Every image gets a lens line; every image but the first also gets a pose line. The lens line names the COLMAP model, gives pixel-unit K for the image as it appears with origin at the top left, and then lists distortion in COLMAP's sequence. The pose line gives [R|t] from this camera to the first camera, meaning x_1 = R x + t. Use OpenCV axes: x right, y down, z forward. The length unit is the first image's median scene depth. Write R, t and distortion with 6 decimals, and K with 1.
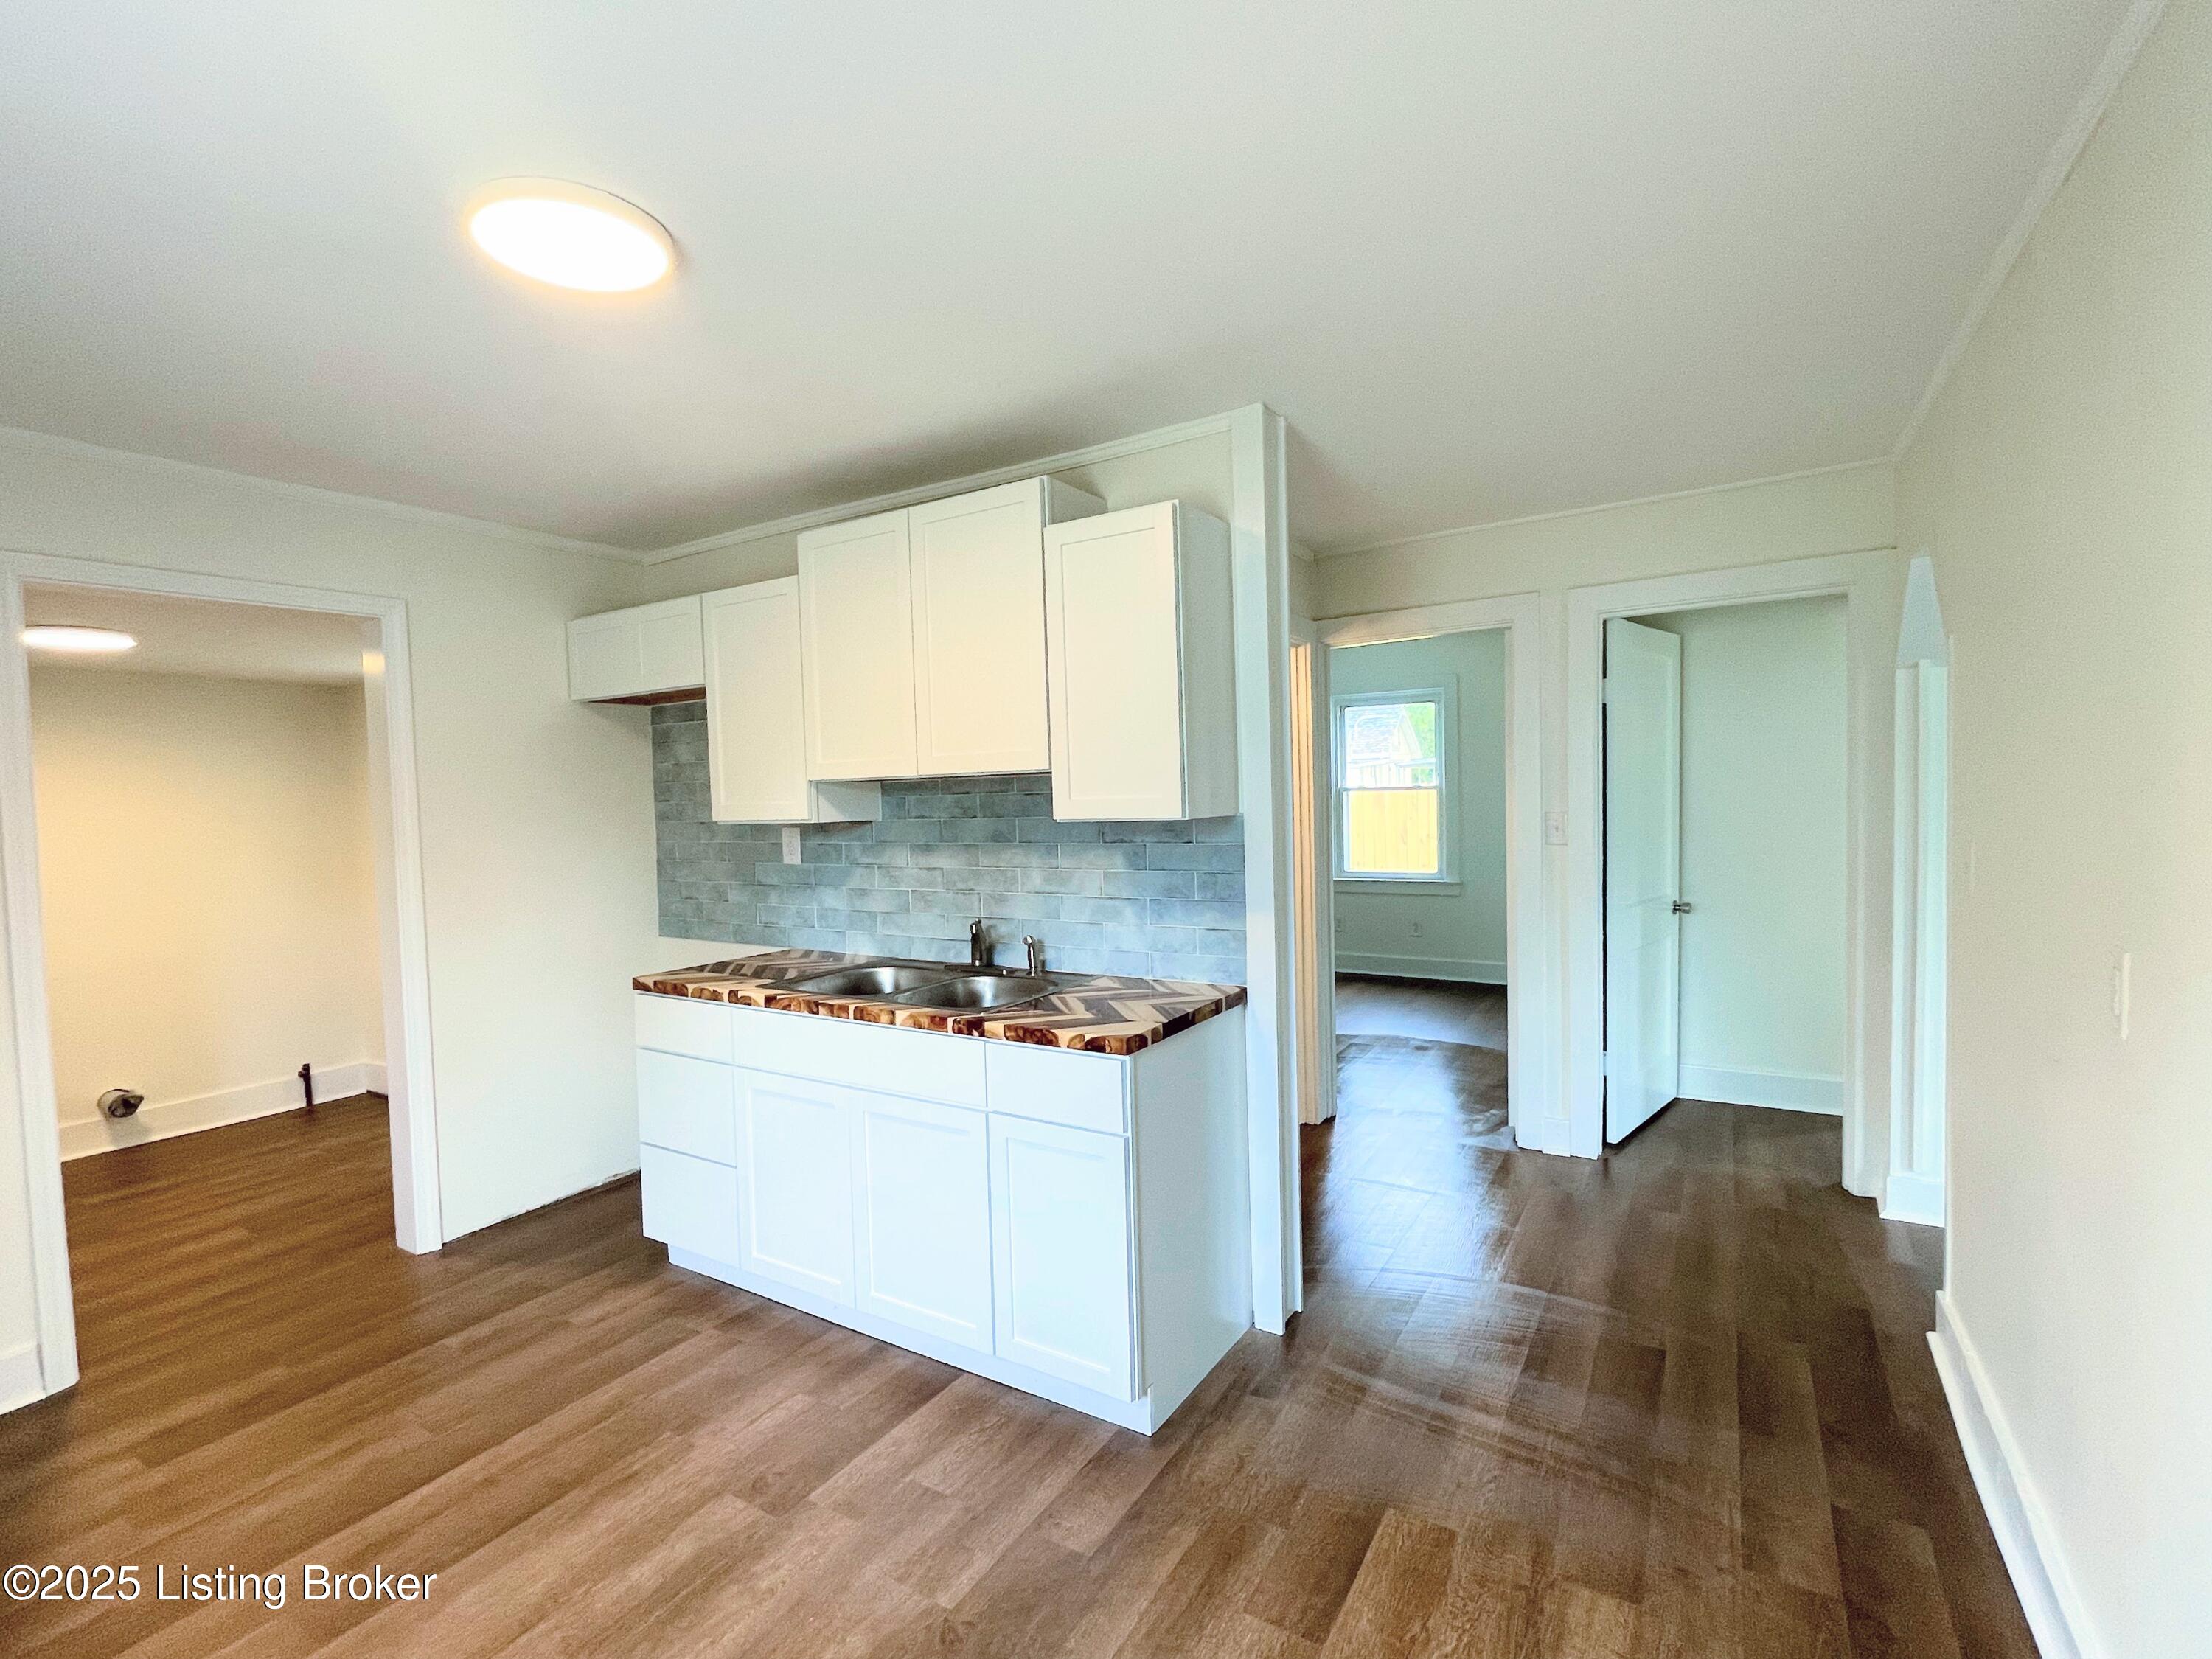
lens RADIAL K [[1036.9, 0, 1106.0], [0, 1036.9, 829.5], [0, 0, 1]] dist [0.001871, 0.000016]
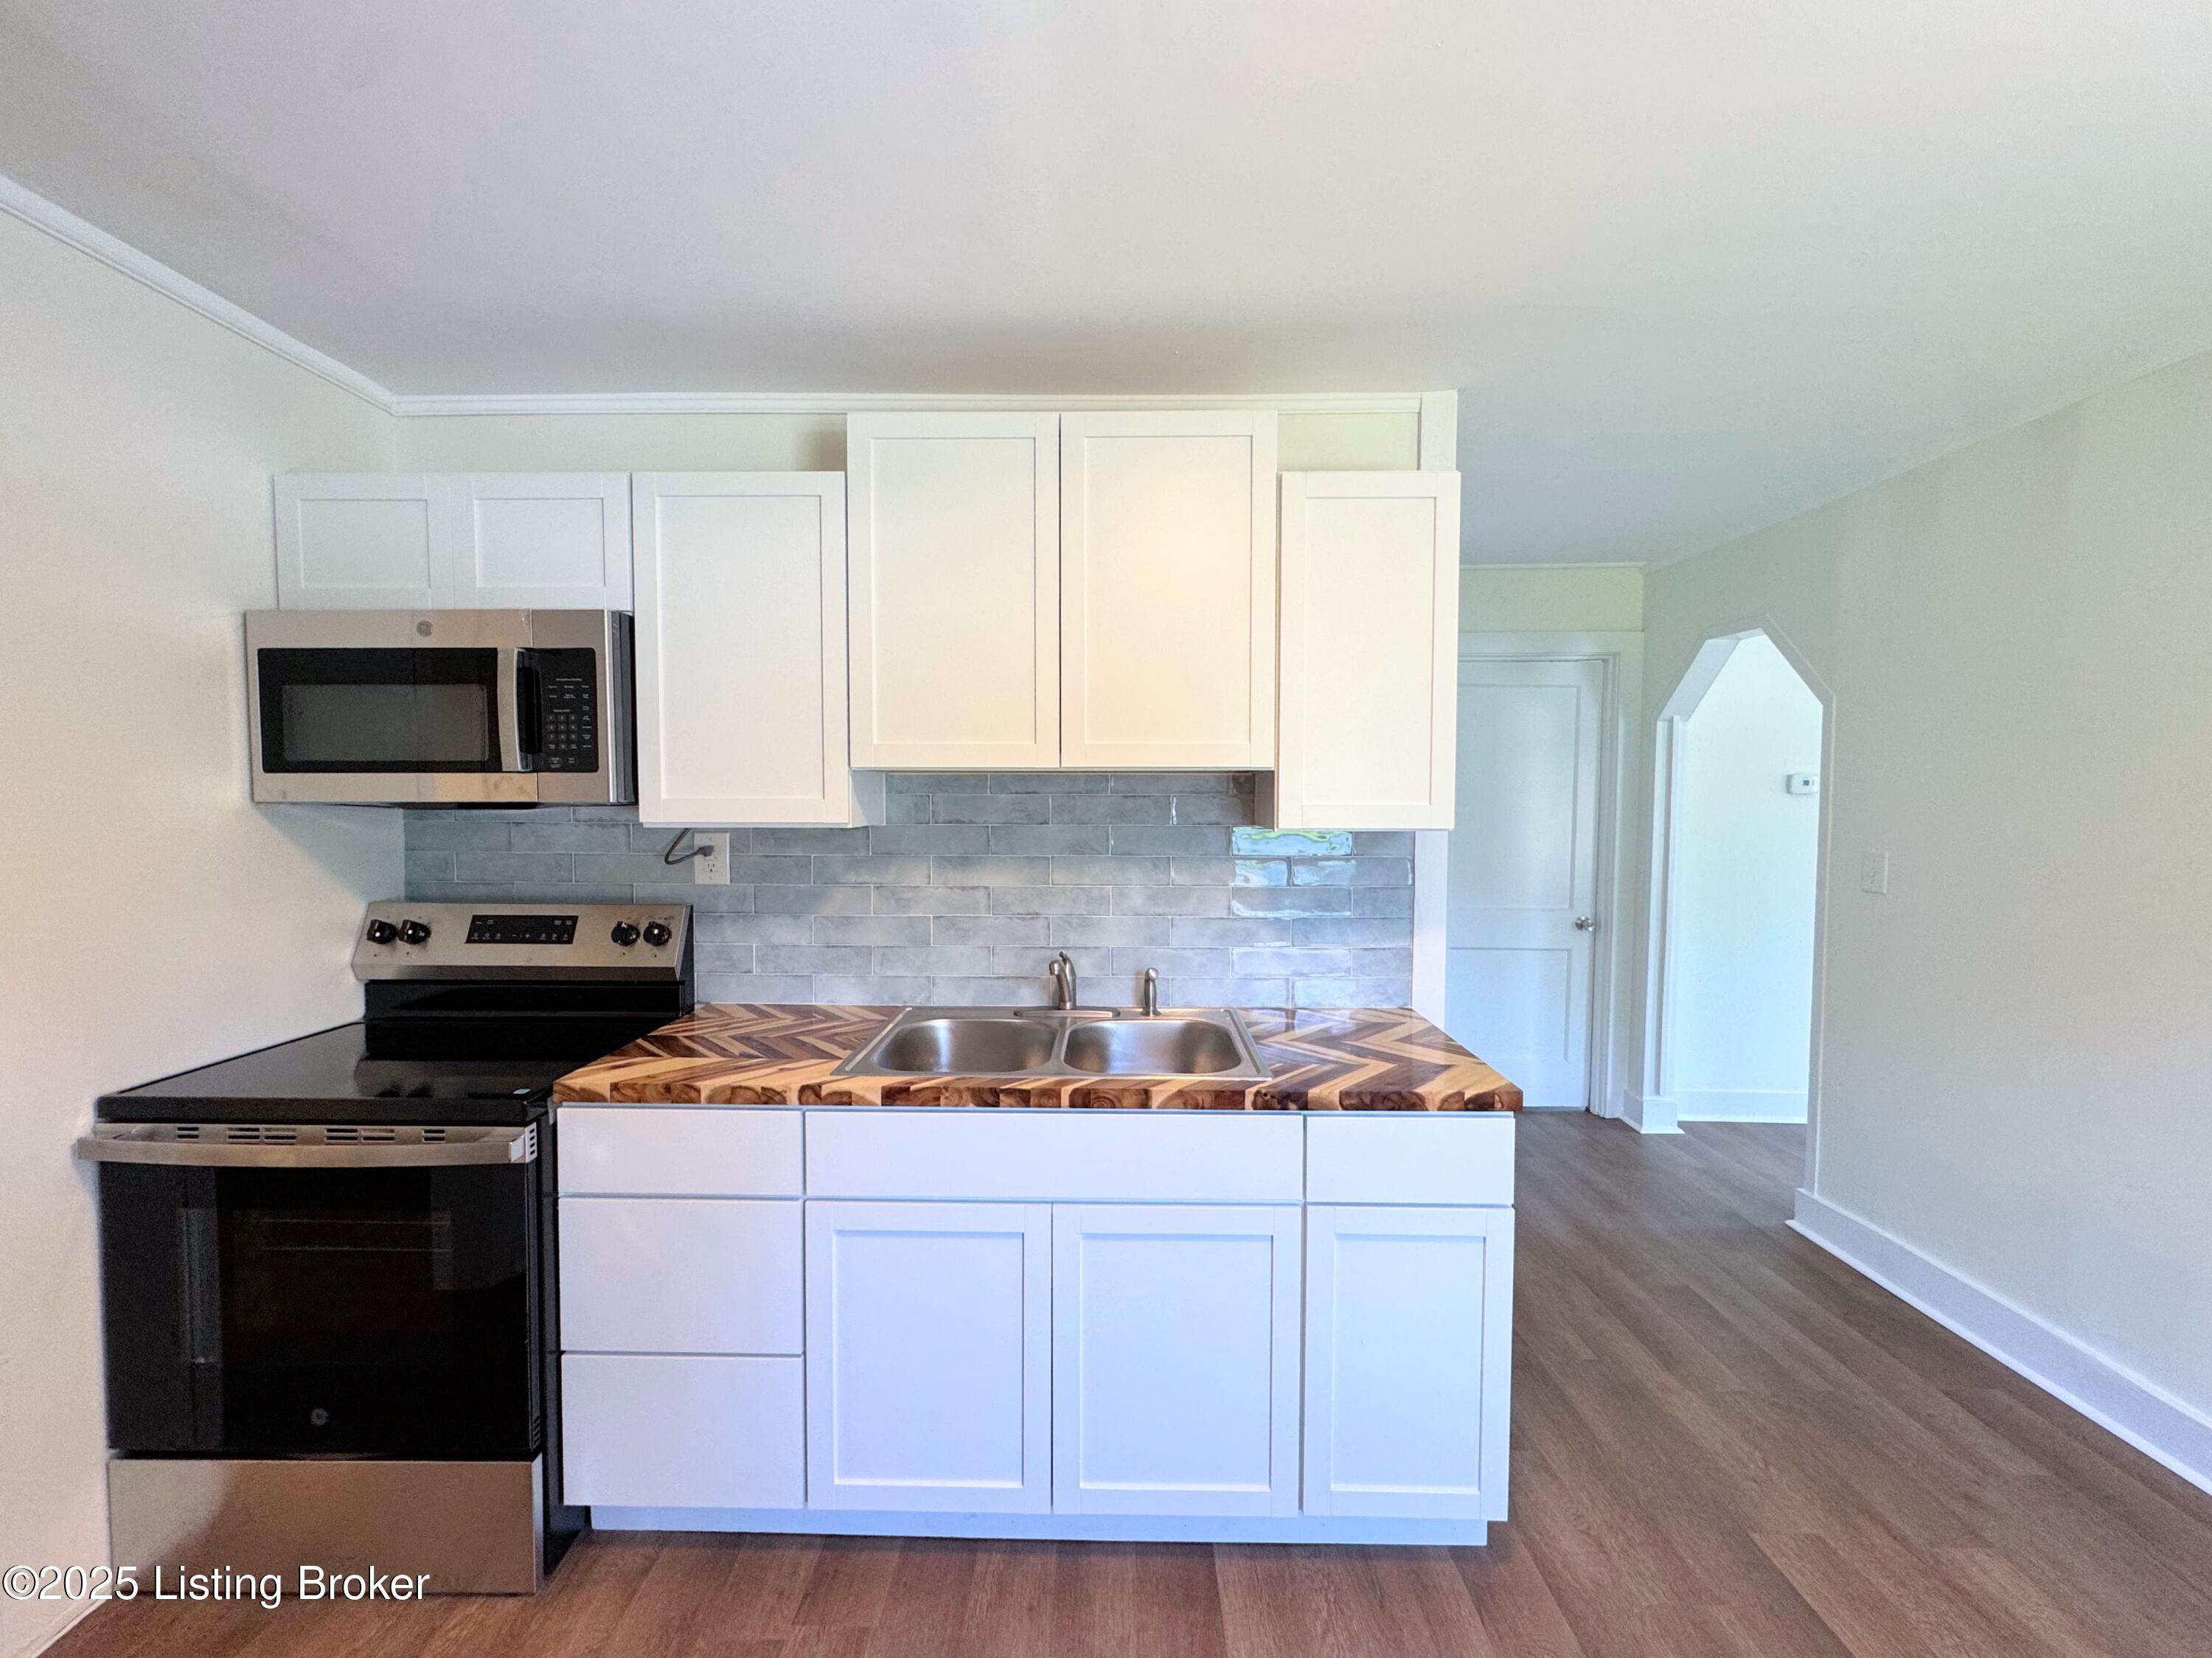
lens RADIAL K [[903.8, 0, 1106.0], [0, 903.8, 829.0], [0, 0, 1]] dist [-0.001543, 0.000351]
pose [[0.850216, 0.010439, 0.526330, -0.476687], [-0.007270, 0.999941, -0.008089, -0.001955], [-0.526383, 0.003050, 0.850242, 0.401160]]
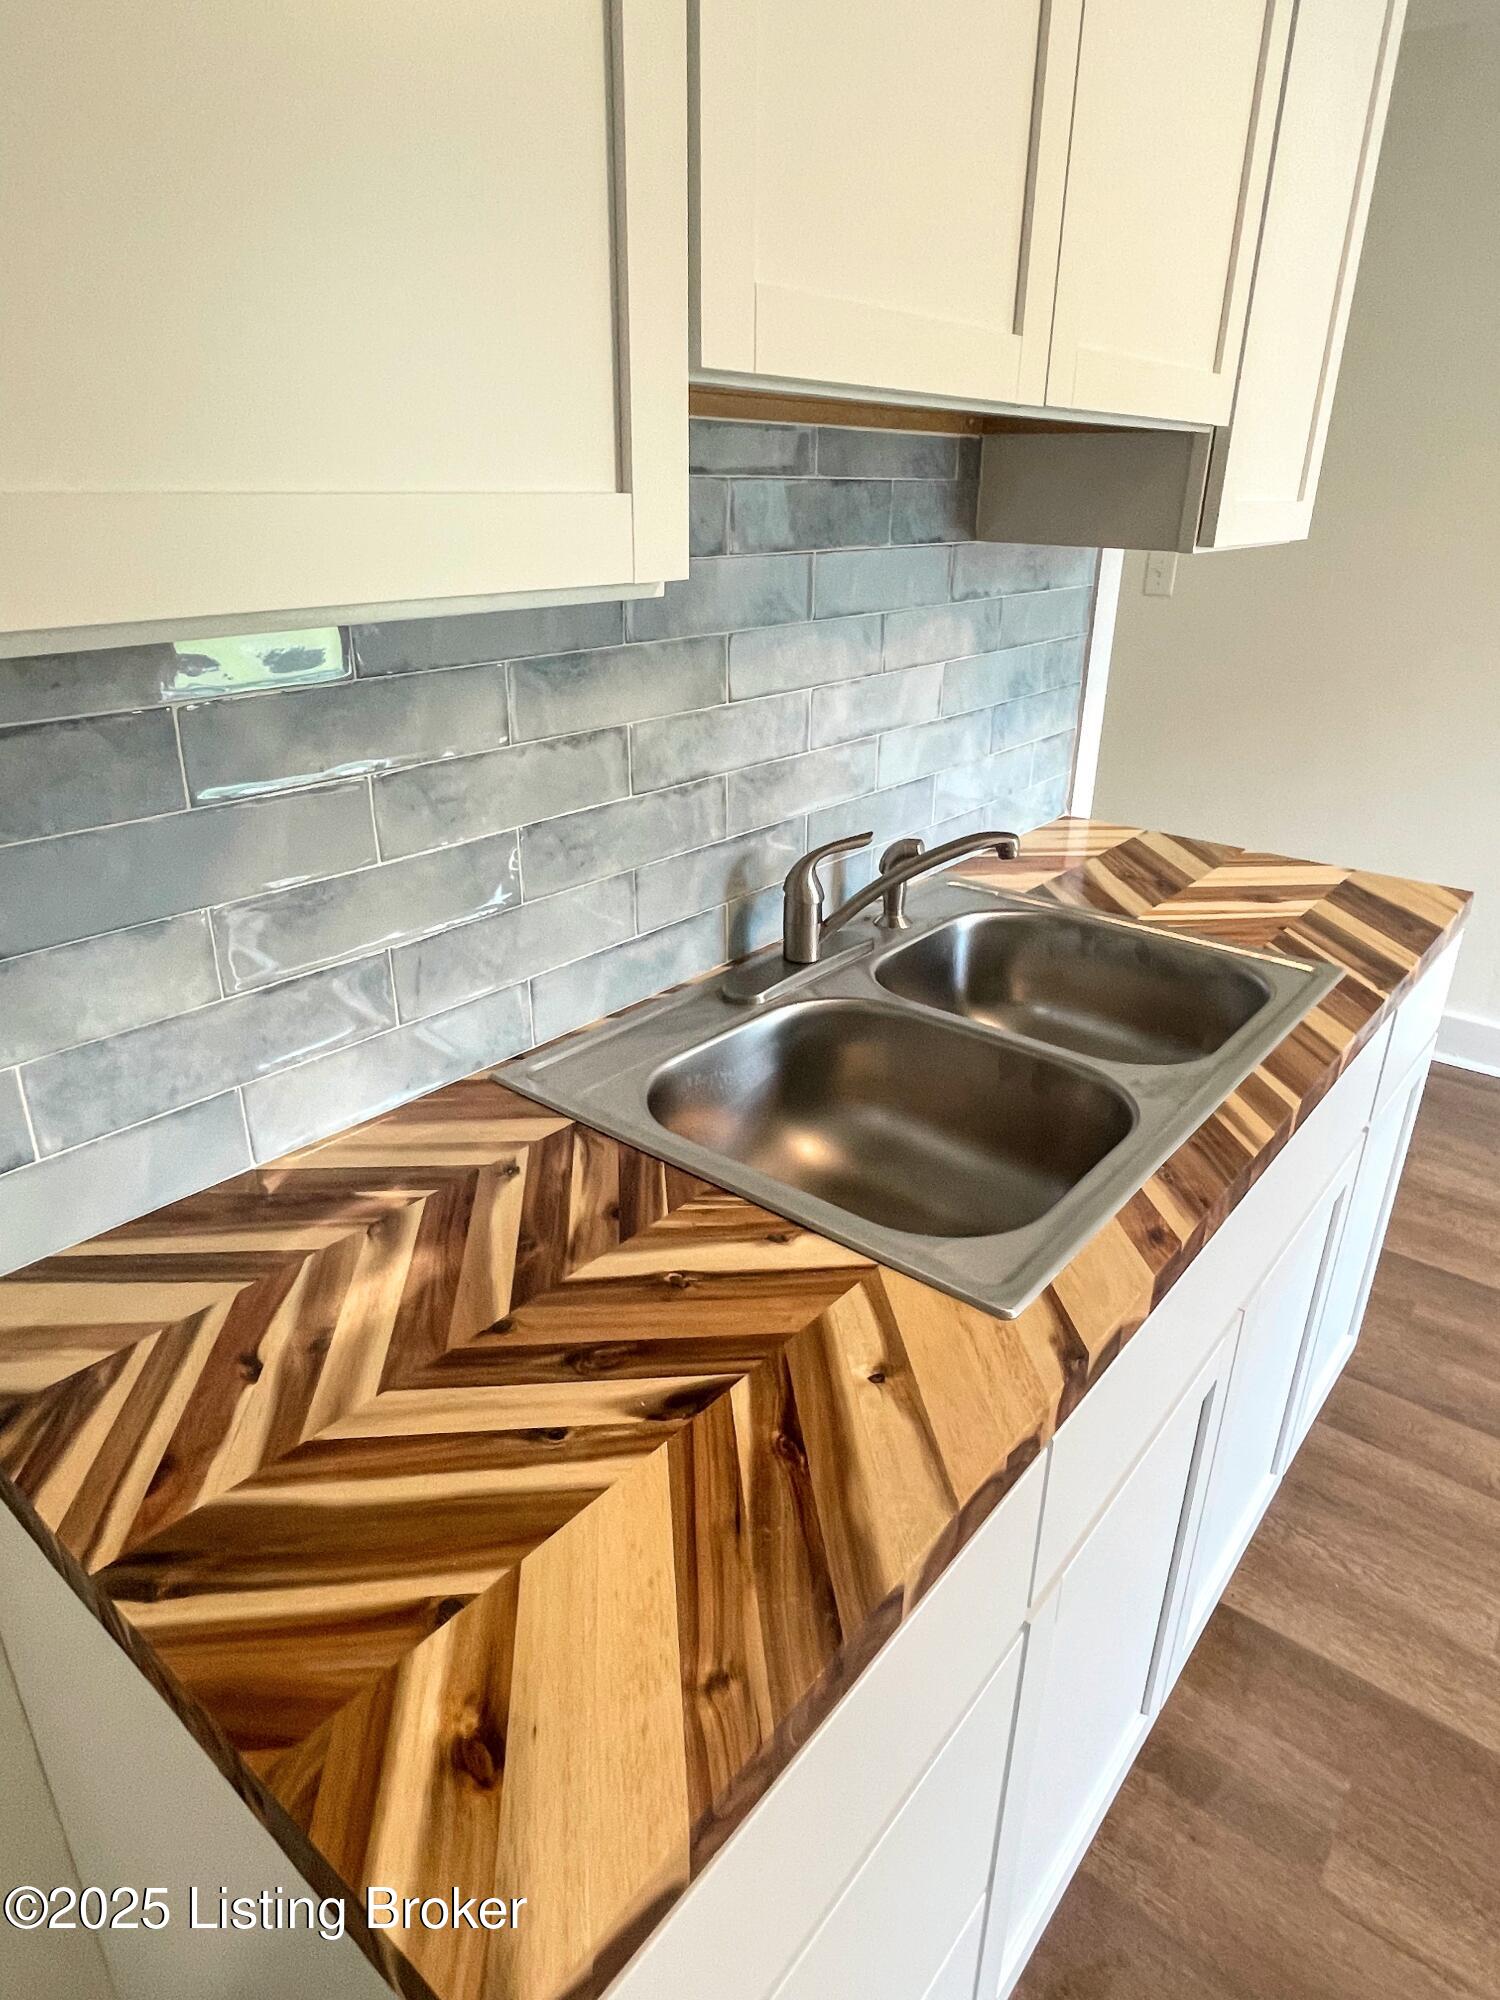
lens RADIAL K [[1186.3, 0, 750.0], [0, 1186.3, 1000.0], [0, 0, 1]] dist [0.003835, 0.002818]
pose [[0.108546, -0.370604, 0.922426, -0.550716], [0.022212, 0.928582, 0.370463, -0.019047], [-0.993843, -0.019724, 0.109026, 0.993780]]
